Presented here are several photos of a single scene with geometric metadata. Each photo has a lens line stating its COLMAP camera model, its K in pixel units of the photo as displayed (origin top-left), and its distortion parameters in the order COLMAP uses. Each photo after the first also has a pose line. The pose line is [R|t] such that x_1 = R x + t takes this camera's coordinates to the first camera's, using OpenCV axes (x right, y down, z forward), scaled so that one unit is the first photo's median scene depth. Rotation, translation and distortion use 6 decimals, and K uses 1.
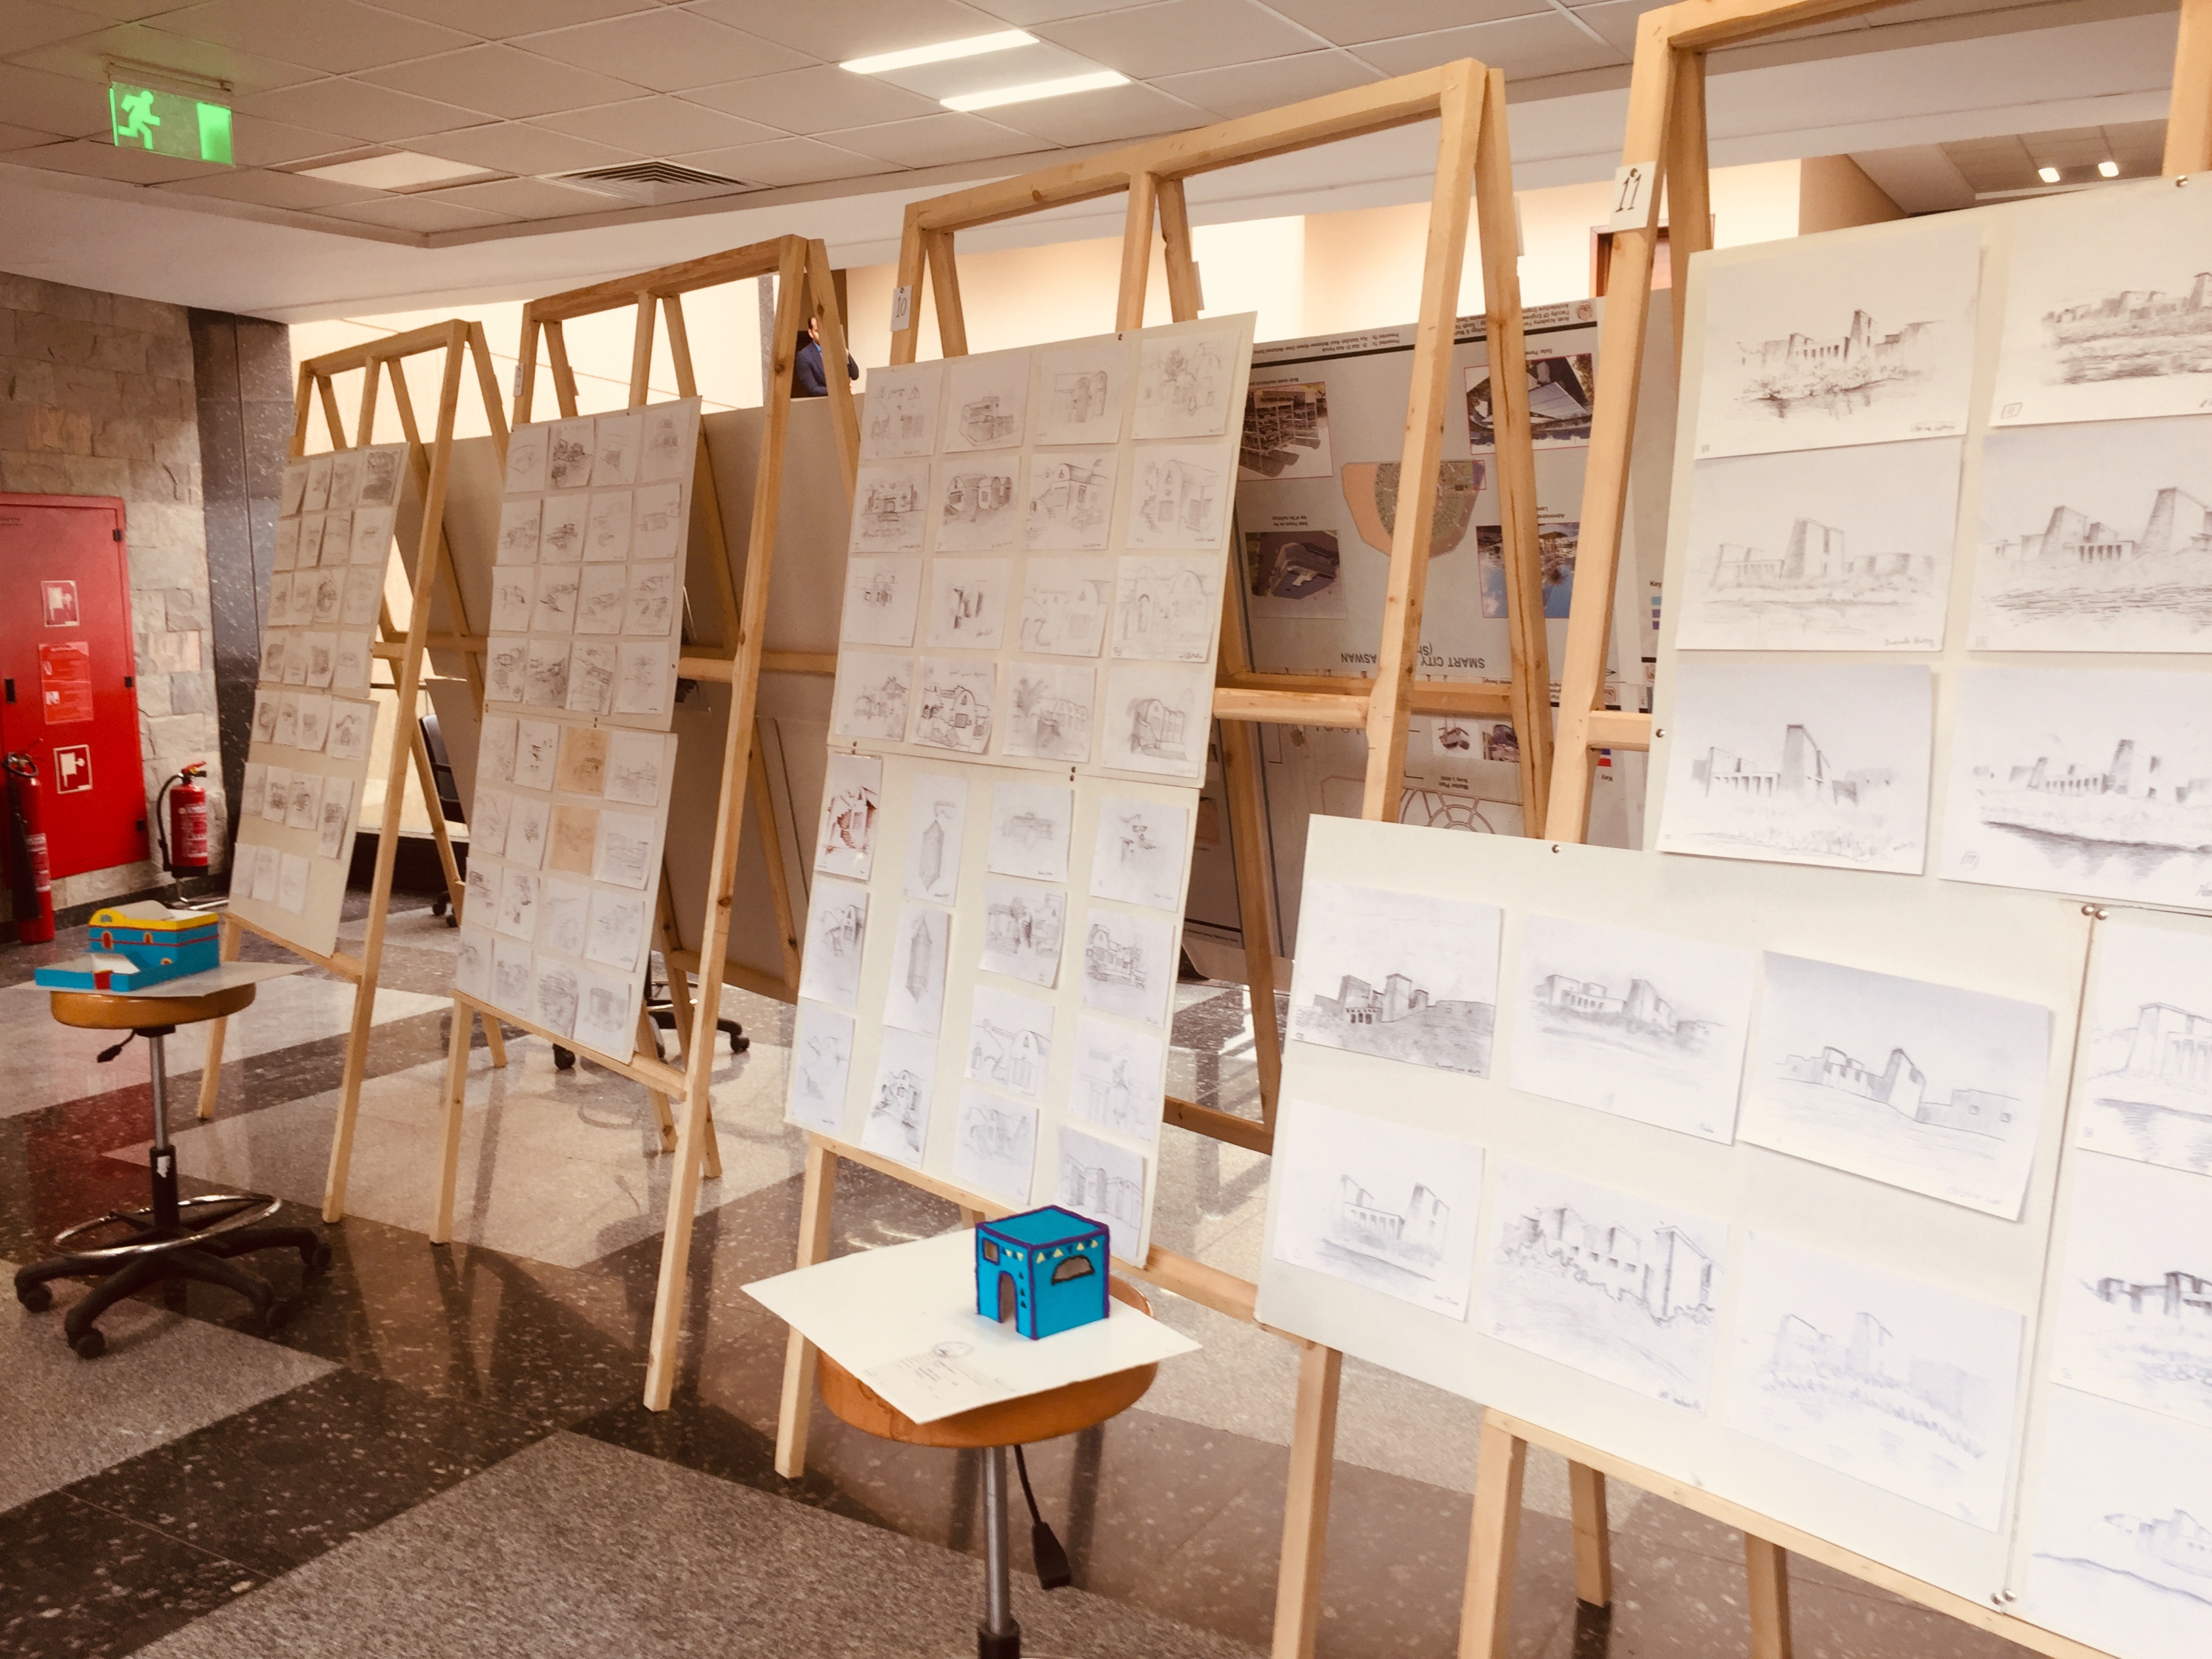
lens RADIAL K [[1868.6, 0, 1146.3], [0, 1868.6, 823.8], [0, 0, 1]] dist [0.104507, -0.158405]
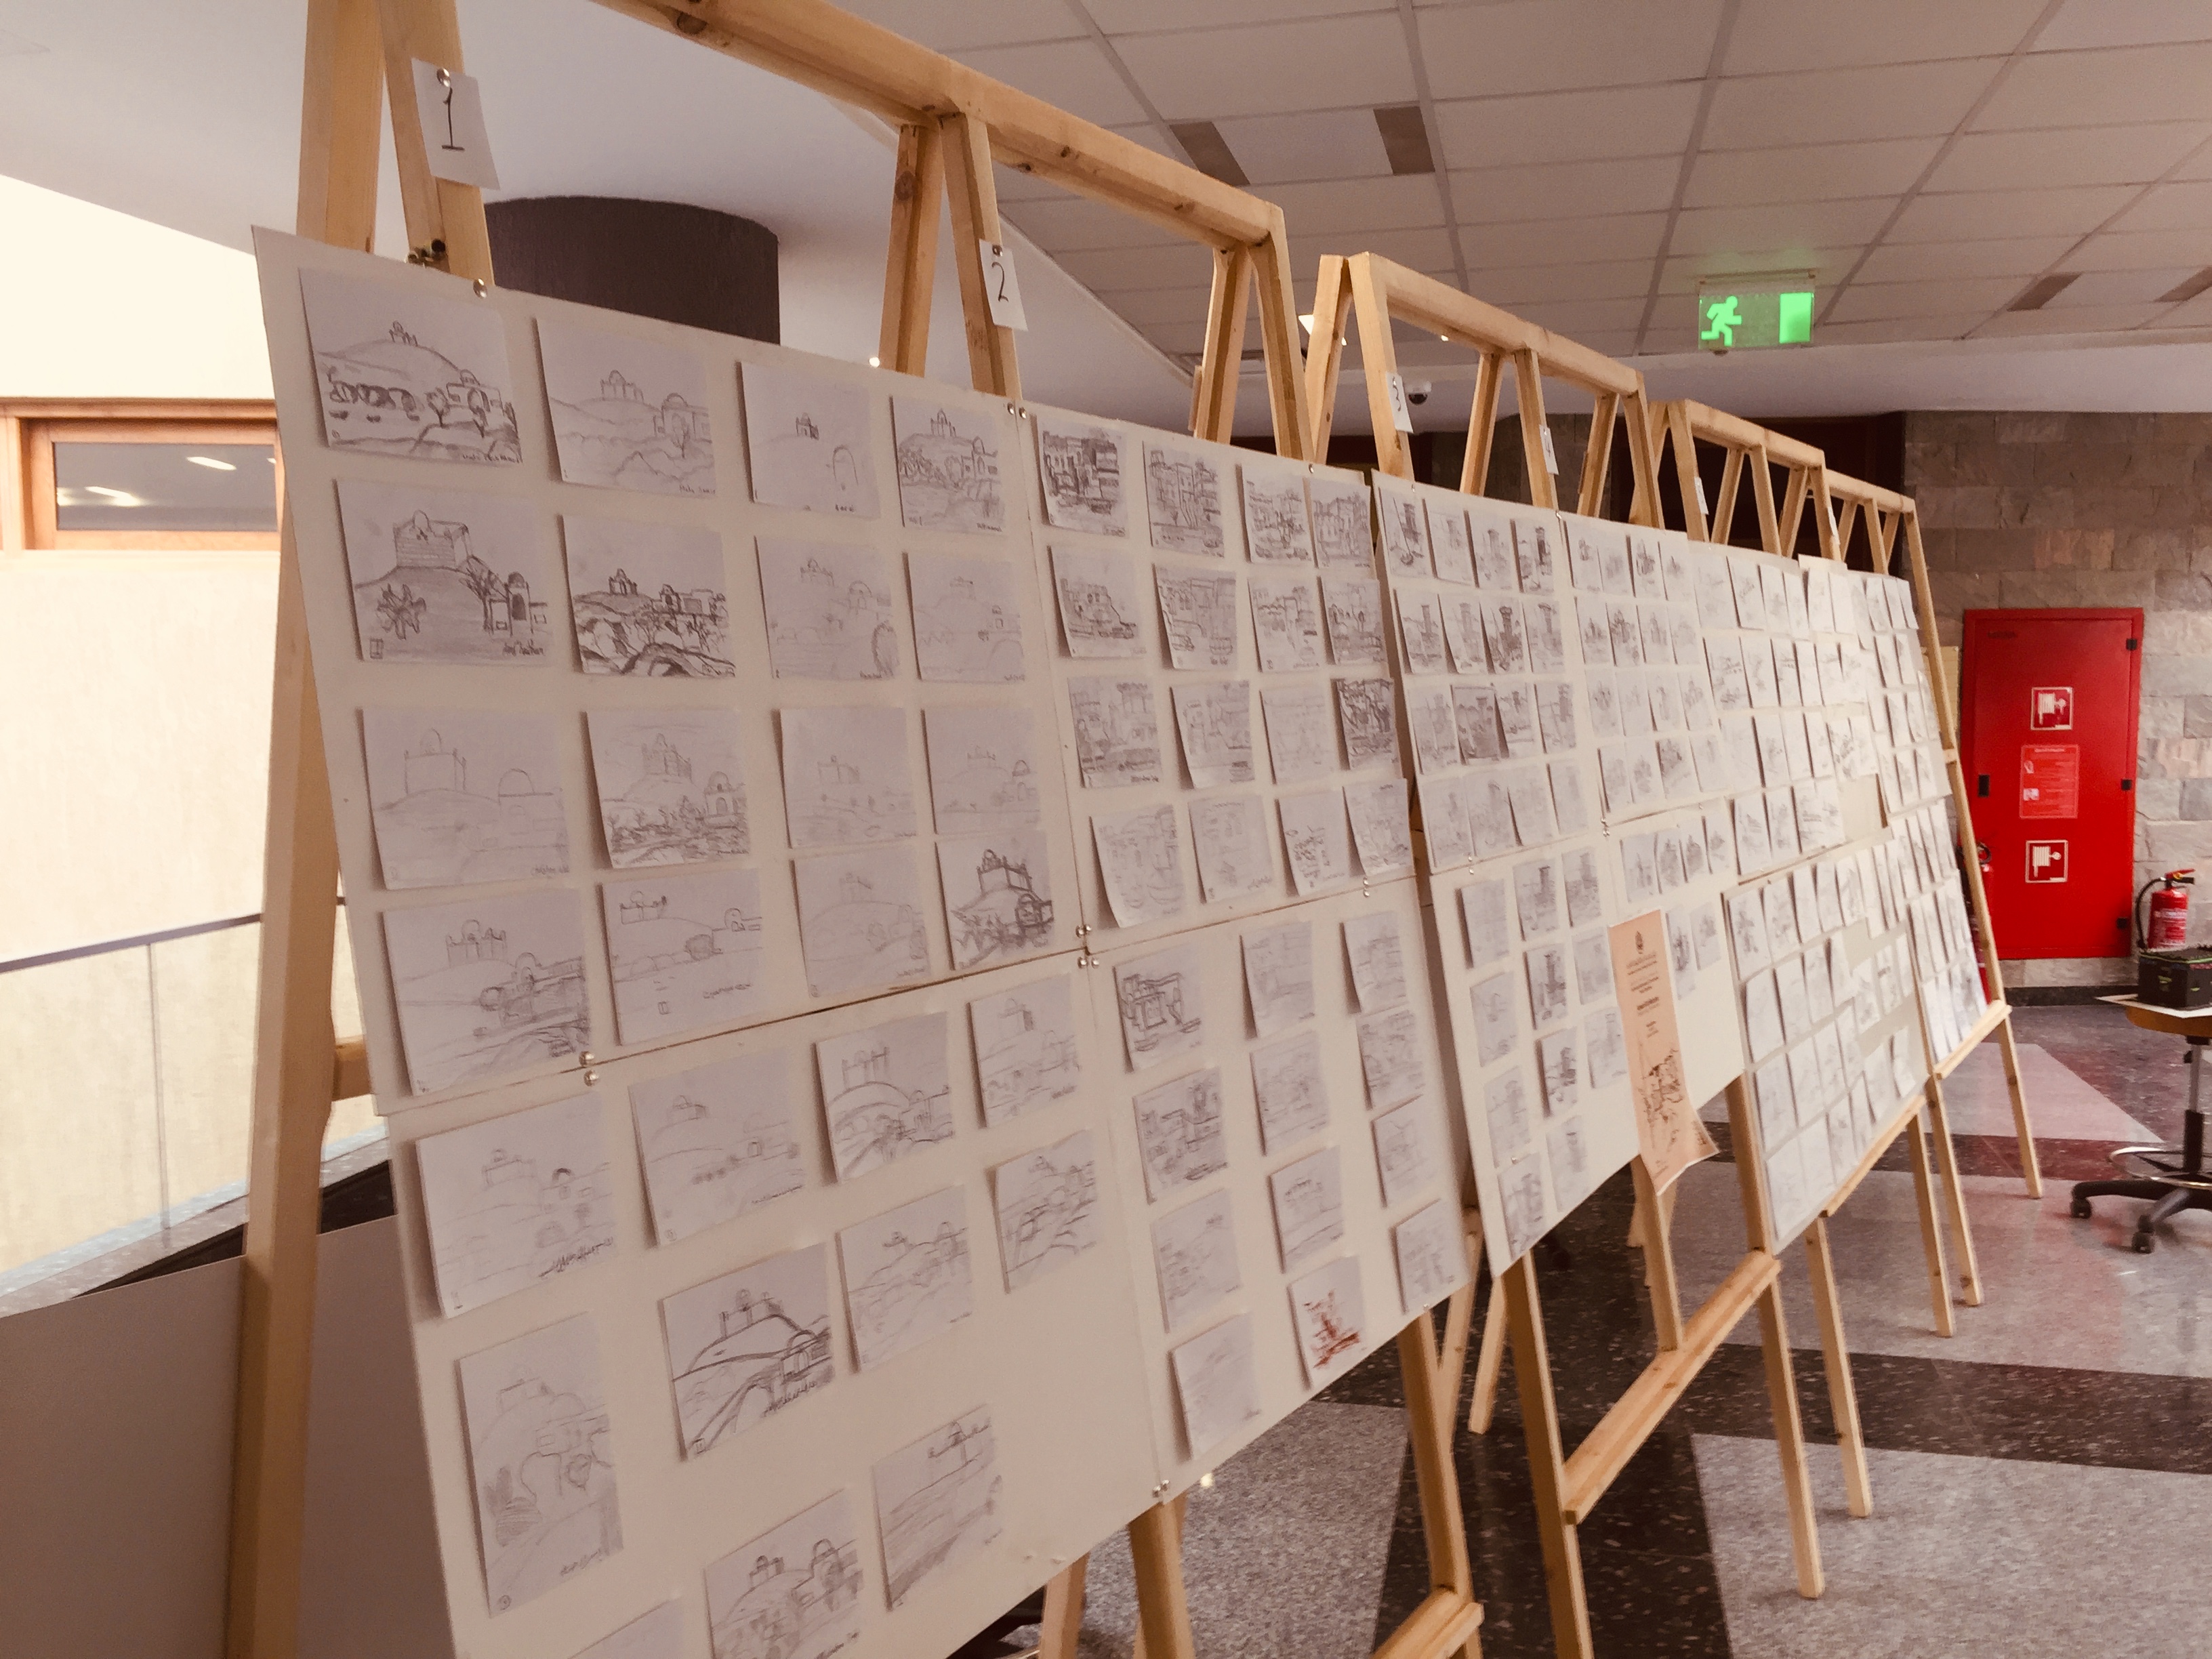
lens RADIAL K [[1879.1, 0, 1106.0], [0, 1879.1, 829.5], [0, 0, 1]] dist [0.059001, -0.001071]
pose [[0.313045, 0.085437, -0.945888, 0.286718], [-0.125296, 0.990956, 0.048041, -0.031600], [0.941437, 0.103477, 0.320918, 0.148065]]
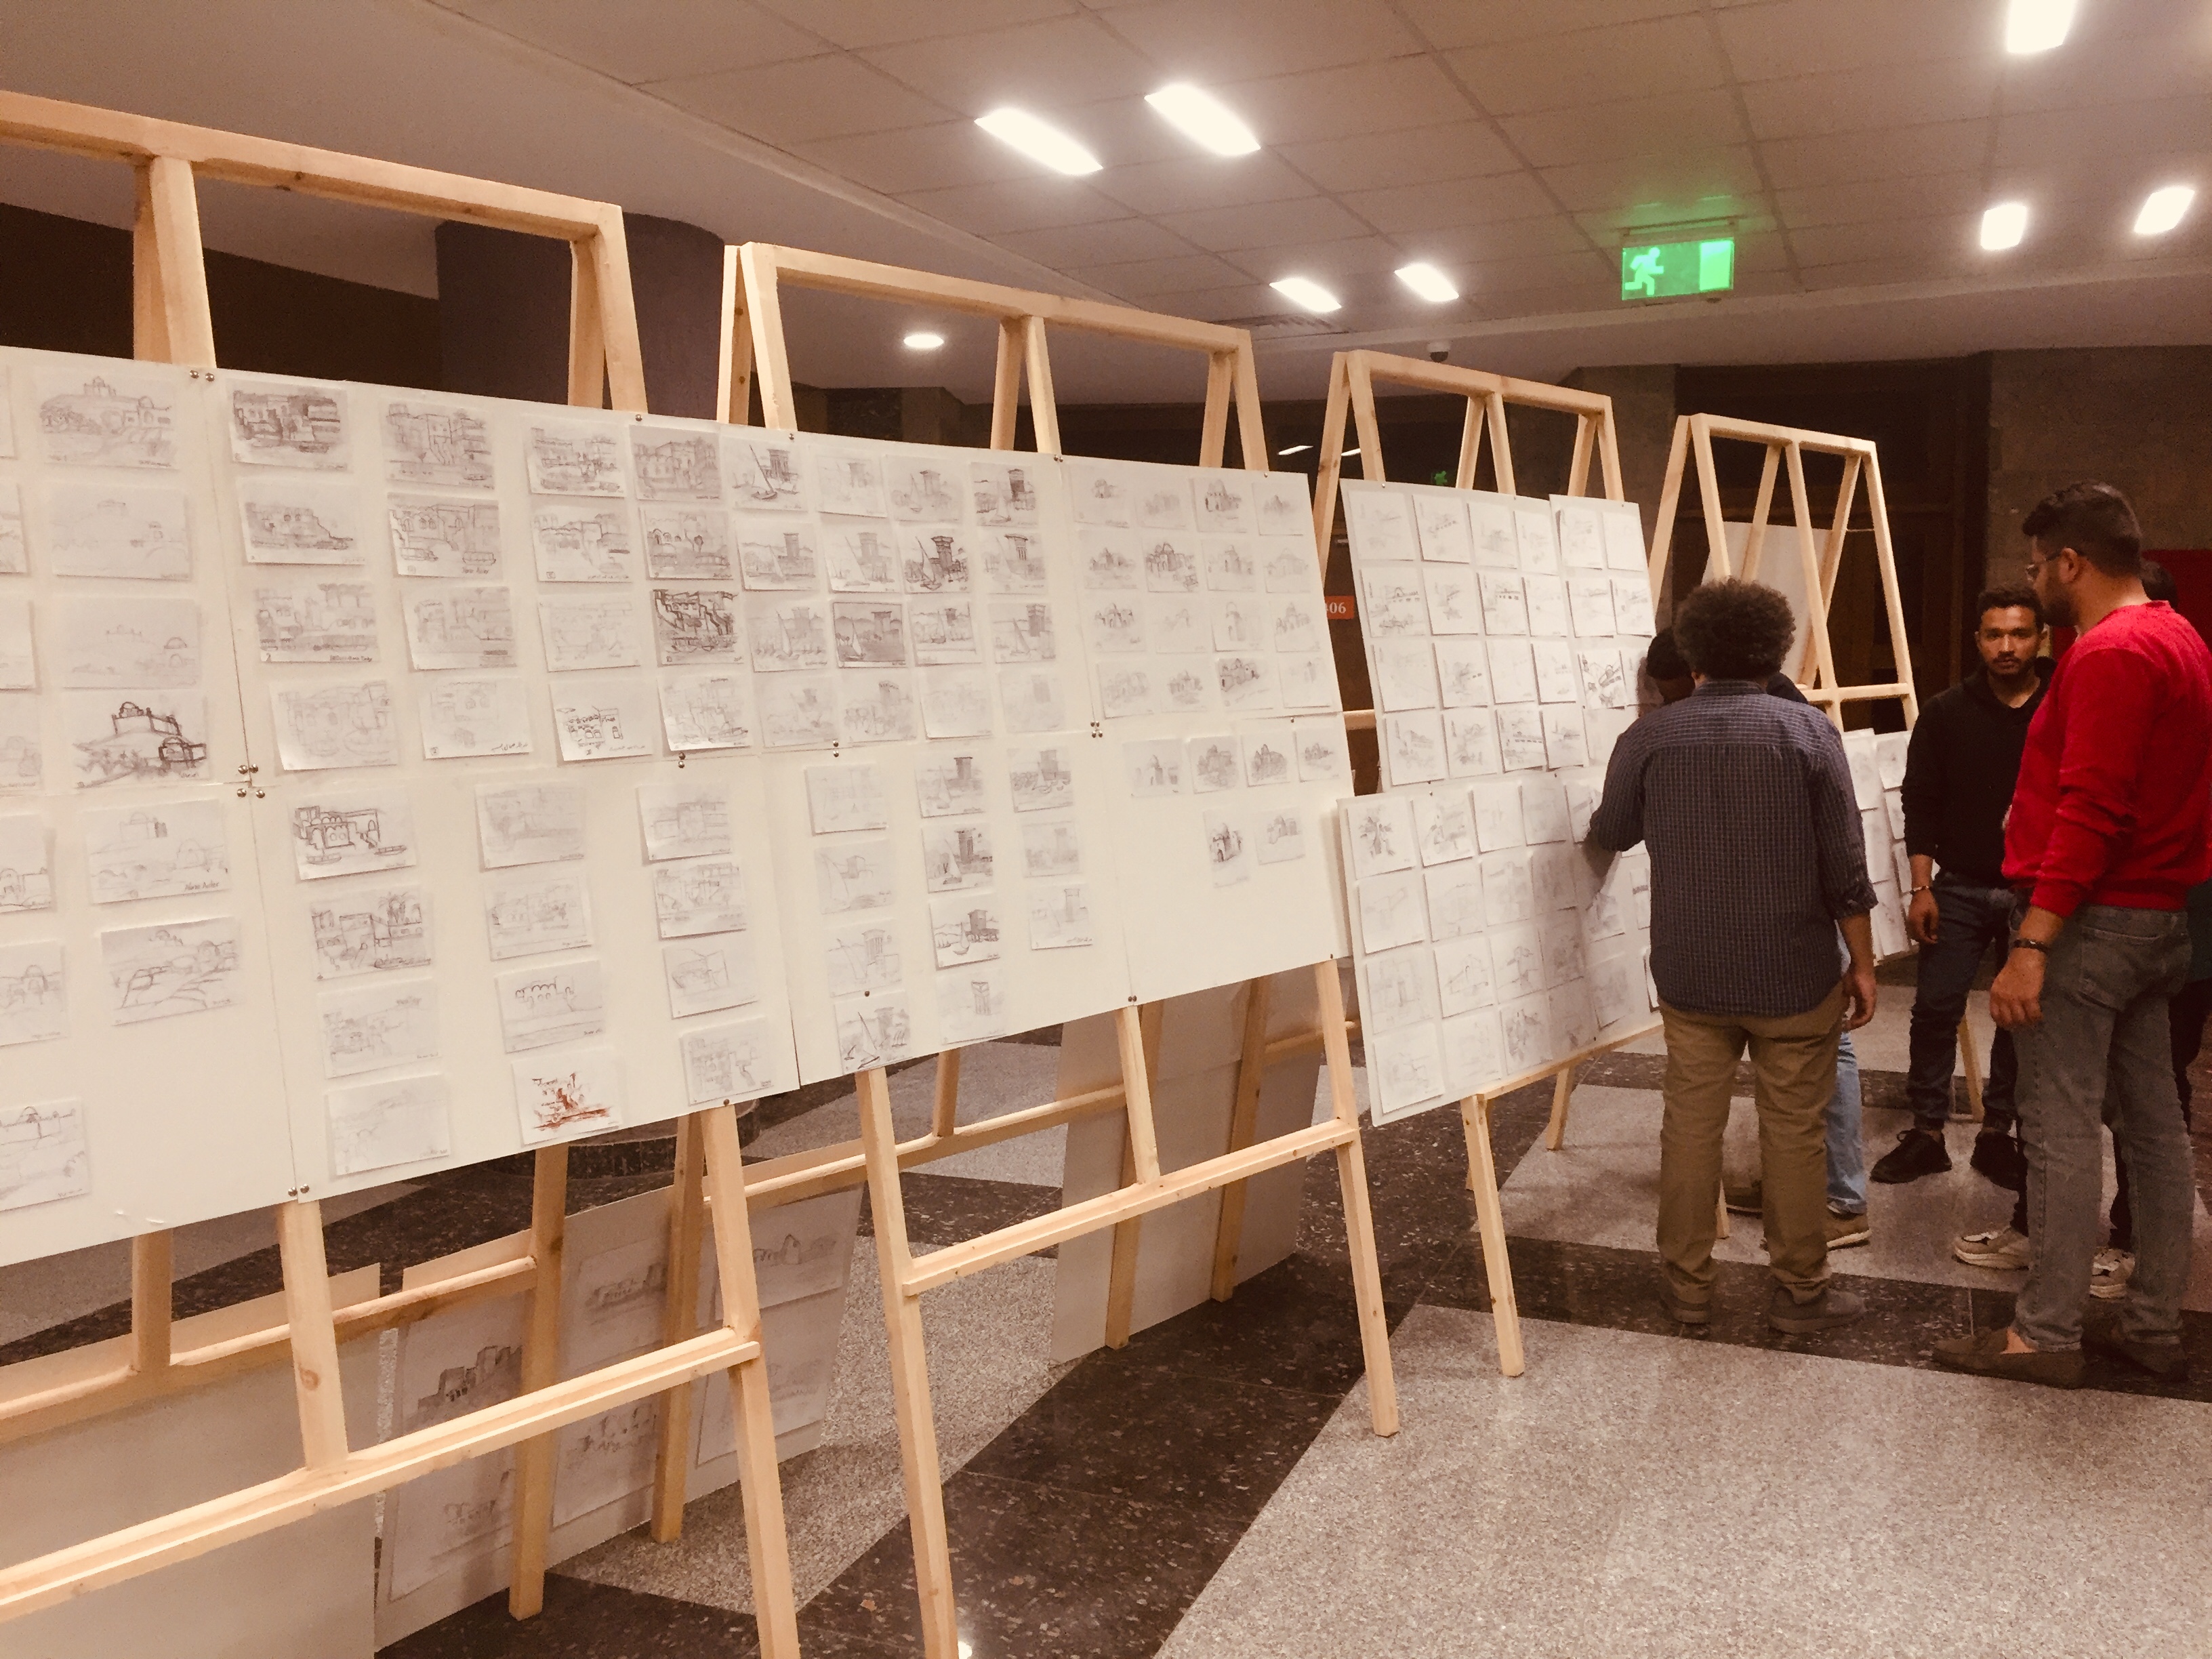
lens RADIAL K [[1868.6, 0, 1146.3], [0, 1868.6, 823.8], [0, 0, 1]] dist [0.104507, -0.158405]
pose [[0.132528, 0.095917, -0.986527, 0.375536], [-0.120442, 0.989490, 0.080025, -0.039672], [0.983834, 0.108214, 0.142688, 0.294369]]
